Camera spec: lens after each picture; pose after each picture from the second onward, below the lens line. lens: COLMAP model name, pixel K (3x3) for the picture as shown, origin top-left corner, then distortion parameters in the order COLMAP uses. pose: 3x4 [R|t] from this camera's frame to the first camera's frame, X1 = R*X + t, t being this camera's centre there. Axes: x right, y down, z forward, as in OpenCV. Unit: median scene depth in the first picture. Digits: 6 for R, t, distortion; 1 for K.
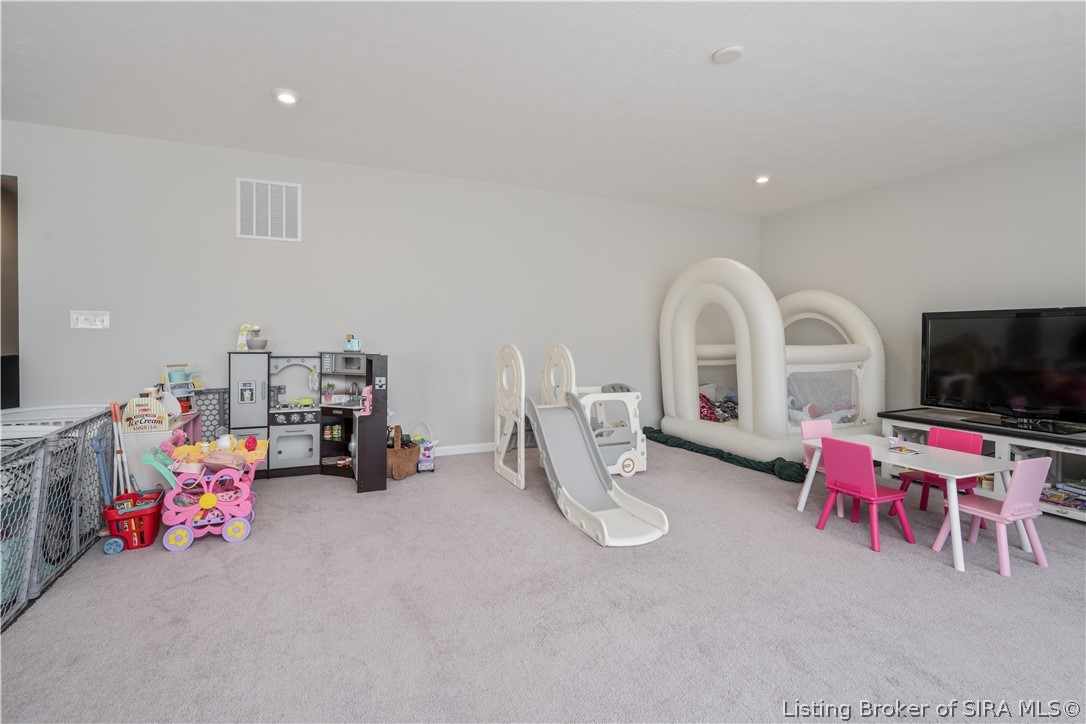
lens RADIAL K [[488.3, 0, 513.2], [0, 488.3, 344.4], [0, 0, 1]] dist [0.002816, -0.000388]
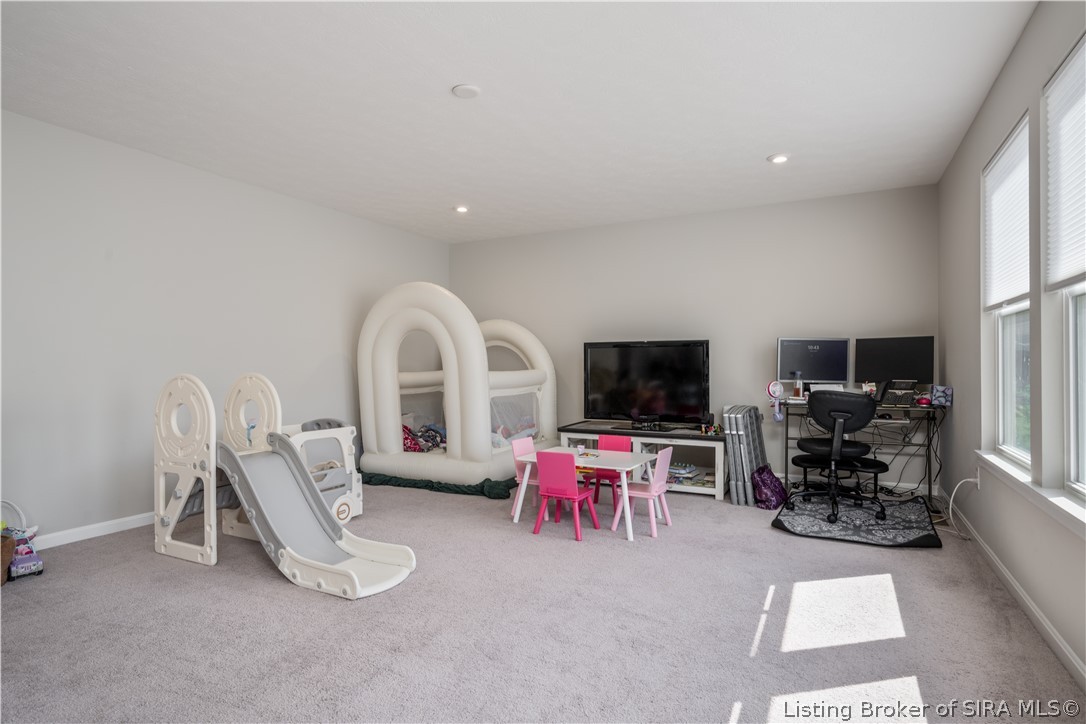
lens RADIAL K [[565.2, 0, 546.2], [0, 565.2, 366.0], [0, 0, 1]] dist [0.000954, -0.000558]
pose [[0.767572, -0.009057, 0.640899, -0.145460], [0.017472, 0.999824, -0.006797, 0.001157], [-0.640725, 0.016415, 0.767595, -0.013501]]
